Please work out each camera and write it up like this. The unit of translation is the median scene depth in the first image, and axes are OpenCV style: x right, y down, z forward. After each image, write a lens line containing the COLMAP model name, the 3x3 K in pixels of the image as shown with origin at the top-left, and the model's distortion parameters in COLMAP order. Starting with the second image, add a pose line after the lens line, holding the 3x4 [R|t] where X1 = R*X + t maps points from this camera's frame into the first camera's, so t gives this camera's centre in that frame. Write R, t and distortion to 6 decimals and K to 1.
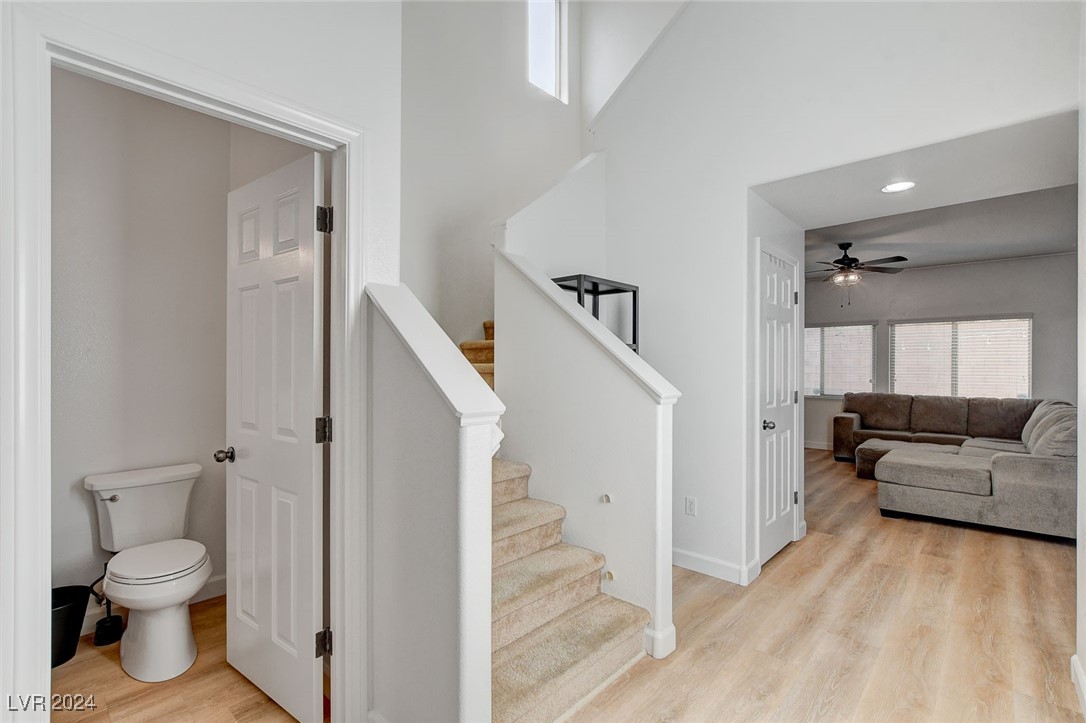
lens RADIAL K [[496.8, 0, 547.4], [0, 496.8, 368.2], [0, 0, 1]] dist [-0.002327, -0.000187]
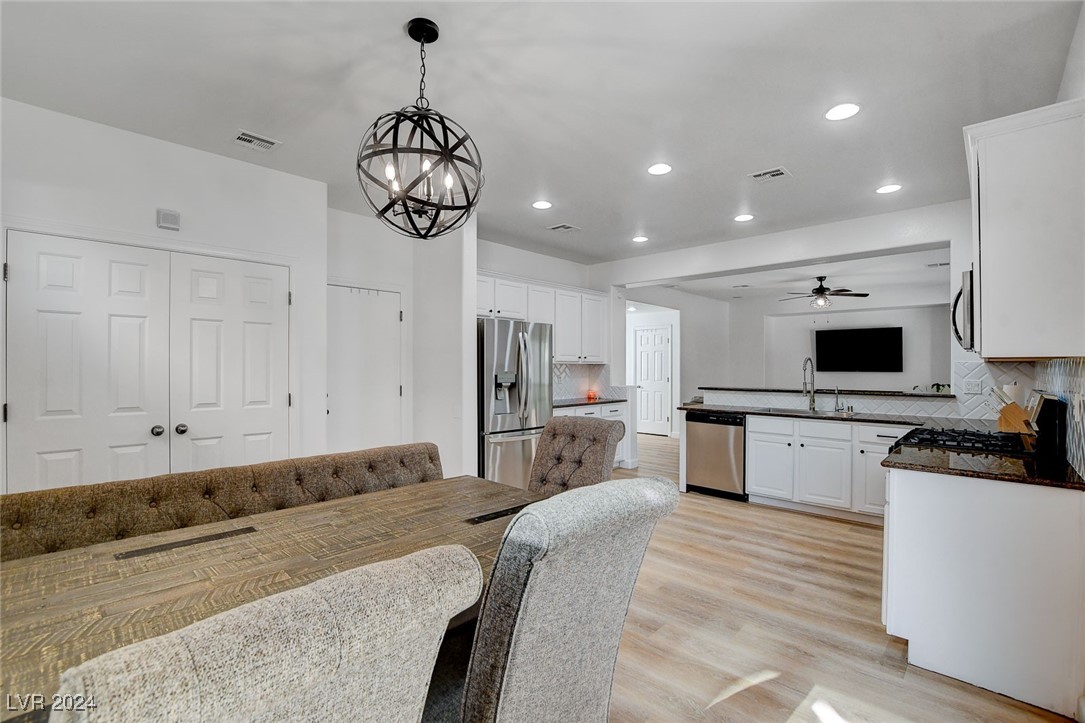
lens RADIAL K [[477.9, 0, 543.2], [0, 477.9, 365.5], [0, 0, 1]] dist [-0.030625, 0.000420]
pose [[-0.025821, -0.010956, -0.999607, 1.600441], [-0.001442, 0.999939, -0.010922, 0.004147], [0.999666, 0.001159, -0.025835, 0.235066]]
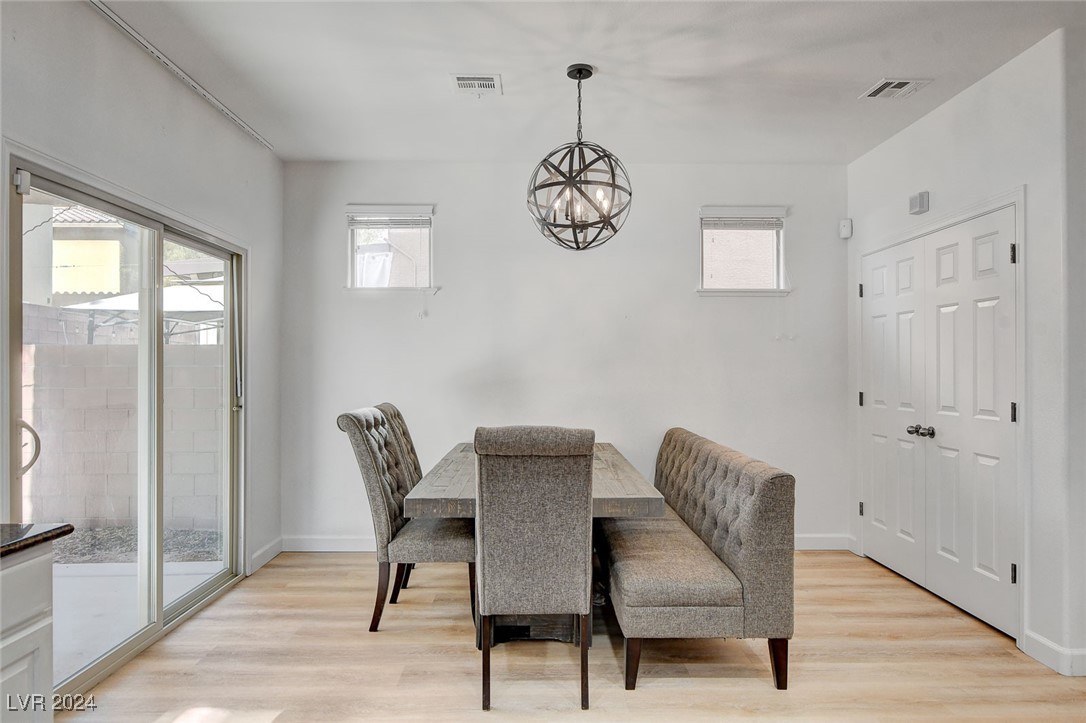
lens RADIAL K [[646.4, 0, 540.7], [0, 646.4, 364.4], [0, 0, 1]] dist [-0.021020, 0.001015]
pose [[-0.685152, -0.004041, 0.728389, 1.007180], [-0.006758, 0.999977, -0.000810, 0.005551], [-0.728369, -0.005478, -0.685164, 0.484269]]
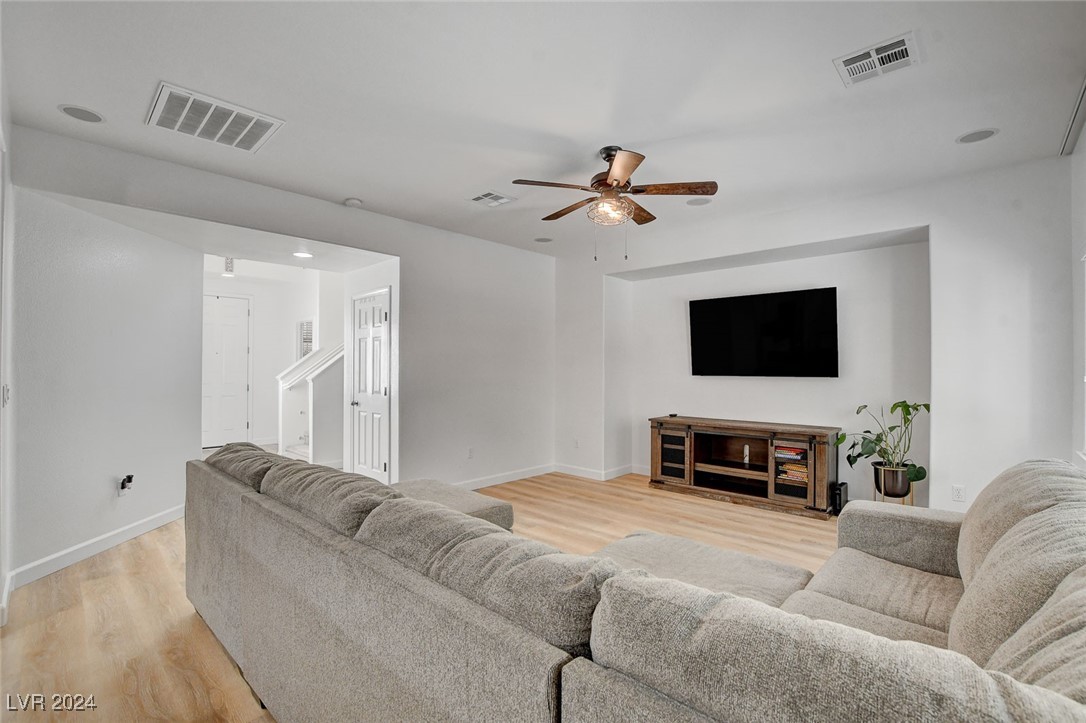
lens RADIAL K [[478.3, 0, 543.7], [0, 478.3, 365.5], [0, 0, 1]] dist [-0.030625, 0.000420]
pose [[-0.022654, -0.011538, -0.999677, 0.956499], [-0.003165, 0.999929, -0.011469, -0.001063], [0.999738, 0.002904, -0.022688, 0.790582]]
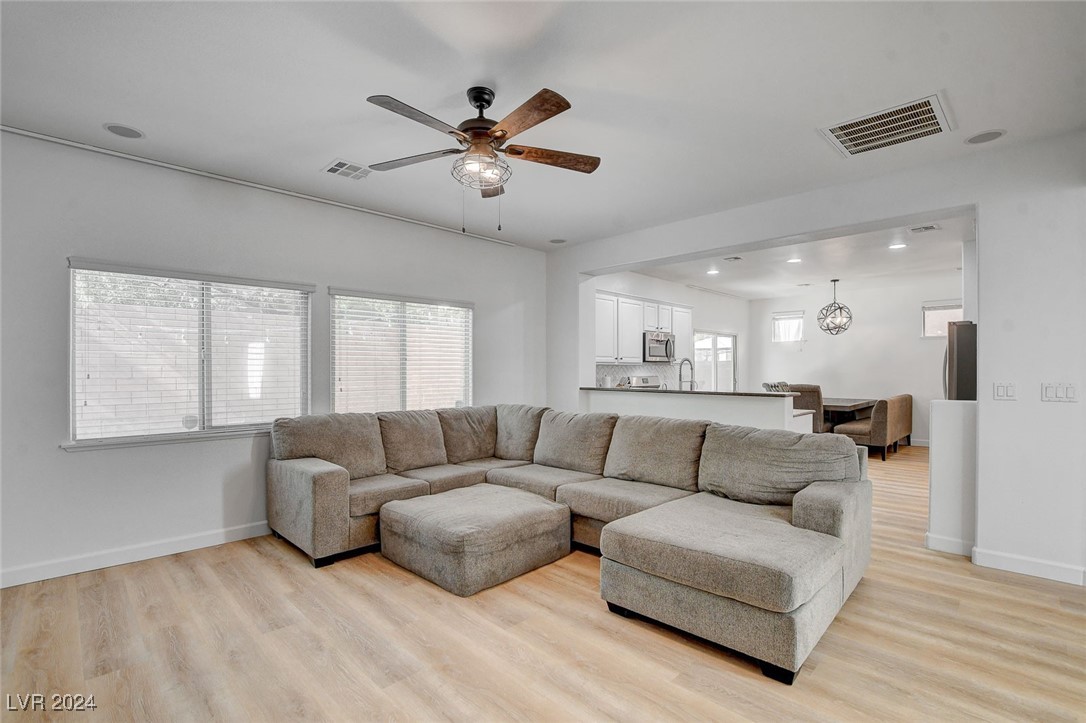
lens RADIAL K [[505.8, 0, 545.2], [0, 505.8, 365.3], [0, 0, 1]] dist [-0.025422, -0.000051]
pose [[0.043830, -0.000980, 0.999039, 0.120615], [0.000572, 0.999999, 0.000956, -0.005633], [-0.999039, 0.000530, 0.043831, 0.778075]]
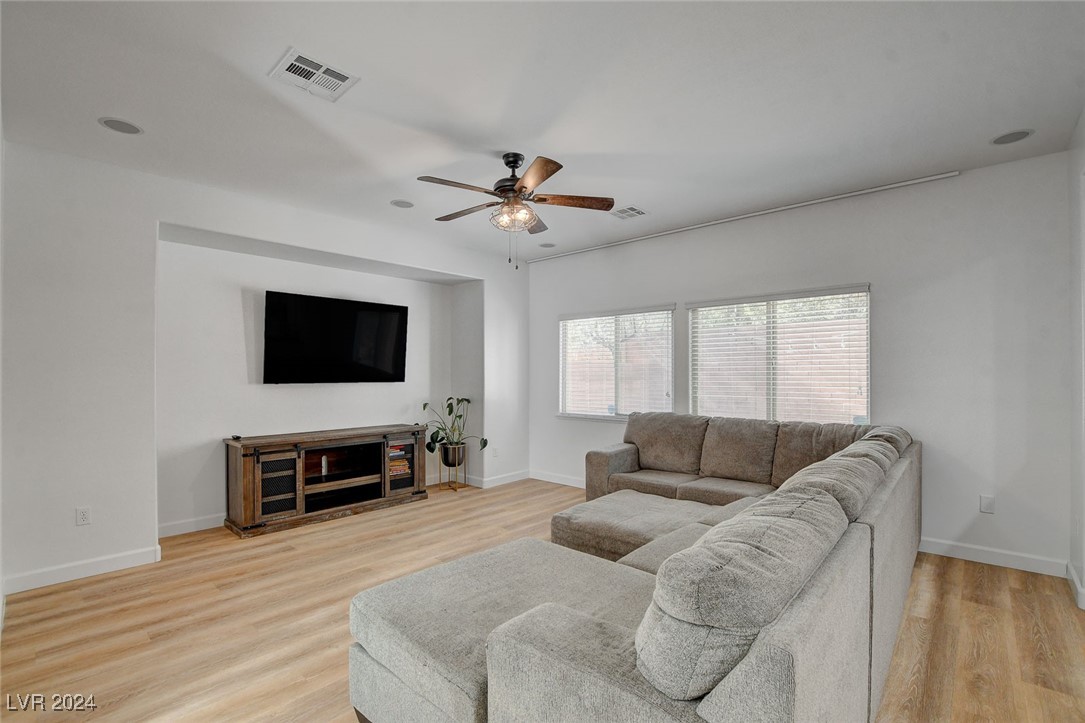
lens RADIAL K [[489.4, 0, 545.6], [0, 489.4, 372.7], [0, 0, 1]] dist [-0.055227, -0.000202]
pose [[0.999935, -0.011237, 0.001840, 0.533437], [0.011243, 0.999932, -0.003064, -0.003102], [-0.001805, 0.003085, 0.999994, 0.381277]]
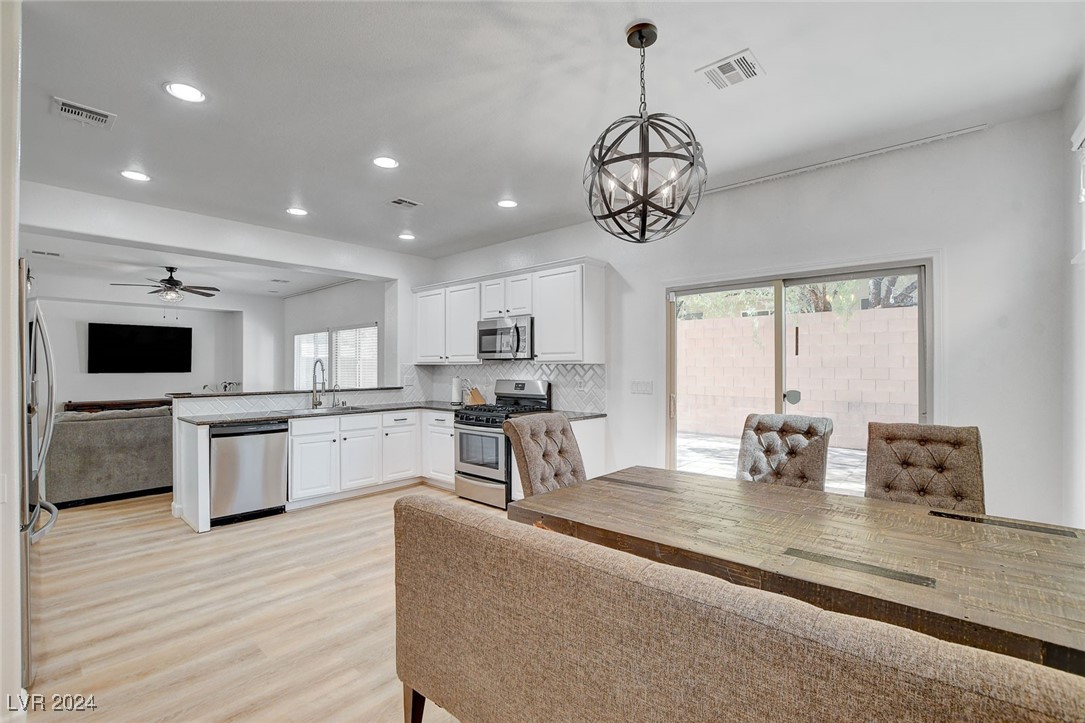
lens RADIAL K [[477.9, 0, 543.2], [0, 477.9, 365.5], [0, 0, 1]] dist [-0.030625, 0.000420]
pose [[0.999856, -0.008596, 0.014636, 1.254067], [0.008630, 0.999960, -0.002203, -0.001158], [-0.014616, 0.002329, 0.999890, -0.129171]]
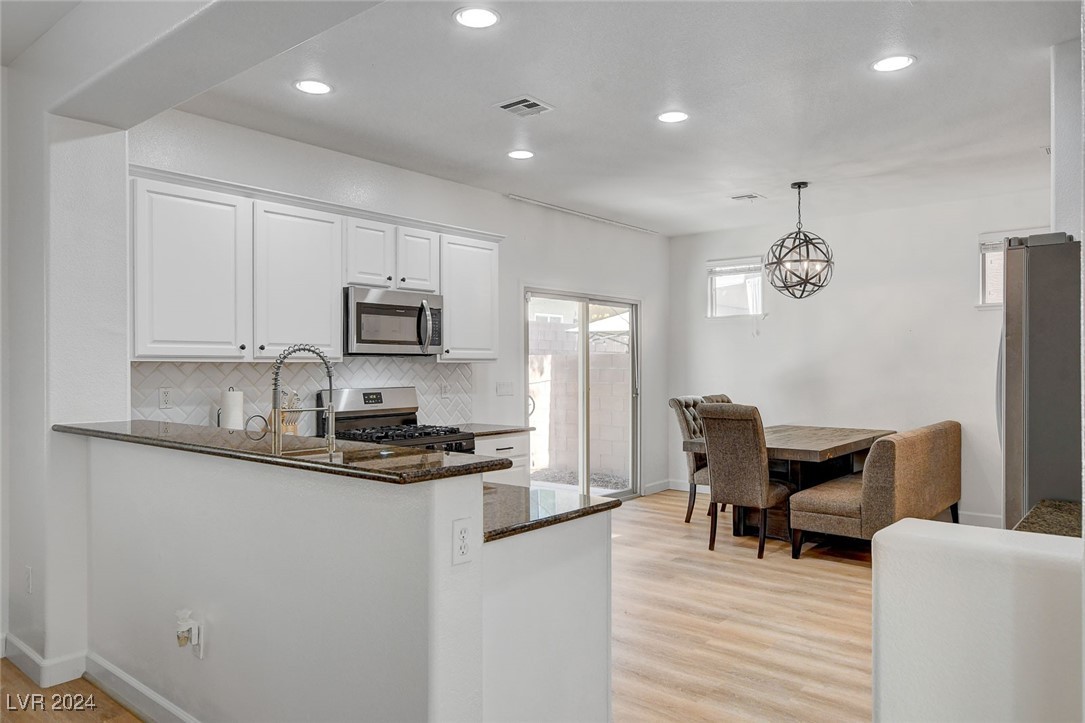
lens RADIAL K [[743.2, 0, 542.5], [0, 743.2, 361.5], [0, 0, 1]] dist [-0.002377, 0.000384]
pose [[-0.037546, -0.001835, 0.999293, 0.503361], [0.001891, 0.999996, 0.001908, -0.007223], [-0.999293, 0.001962, -0.037542, 0.471609]]
